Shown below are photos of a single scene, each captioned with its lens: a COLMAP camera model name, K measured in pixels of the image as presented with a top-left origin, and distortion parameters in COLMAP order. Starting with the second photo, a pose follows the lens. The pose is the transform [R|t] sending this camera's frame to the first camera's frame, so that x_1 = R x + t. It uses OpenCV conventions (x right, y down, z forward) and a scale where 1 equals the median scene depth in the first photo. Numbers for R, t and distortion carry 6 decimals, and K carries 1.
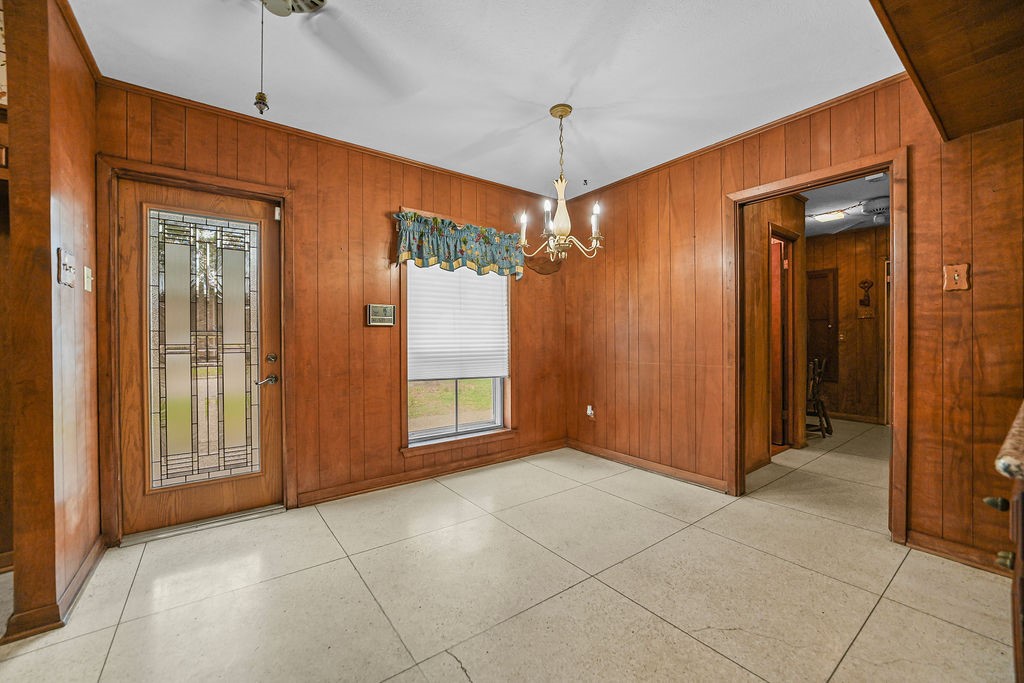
lens RADIAL K [[408.4, 0, 514.9], [0, 408.4, 340.2], [0, 0, 1]] dist [-0.014366, 0.000188]
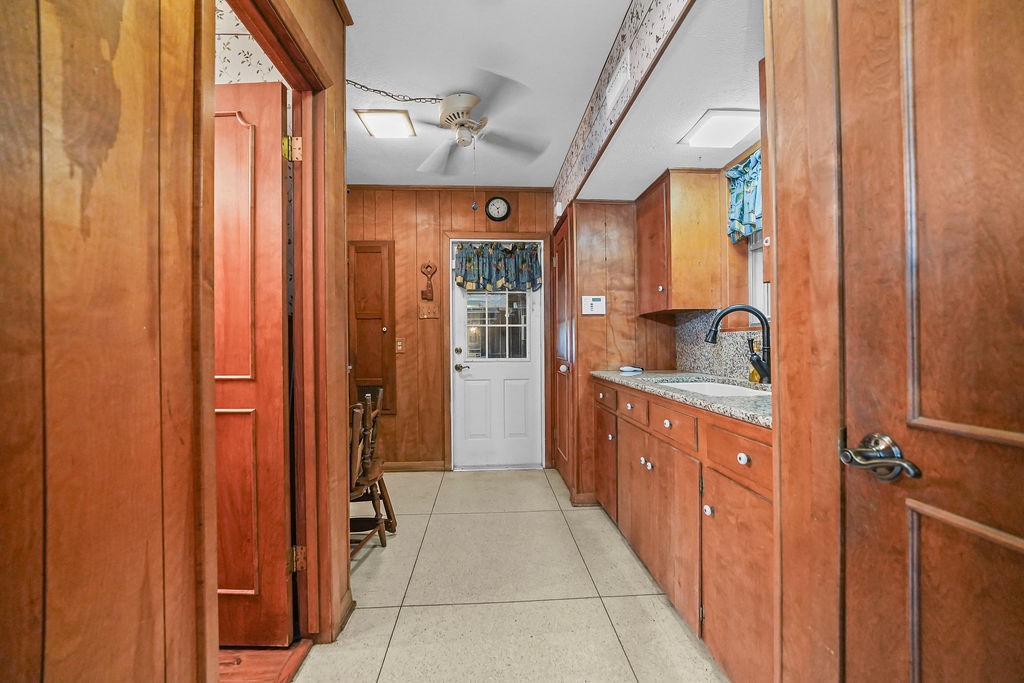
lens RADIAL K [[408.4, 0, 514.9], [0, 408.4, 340.2], [0, 0, 1]] dist [-0.014366, 0.000188]
pose [[0.545987, 0.006299, 0.837770, 0.365266], [0.012914, 0.999790, -0.015934, -0.003907], [-0.837694, 0.019519, 0.545790, 0.496278]]
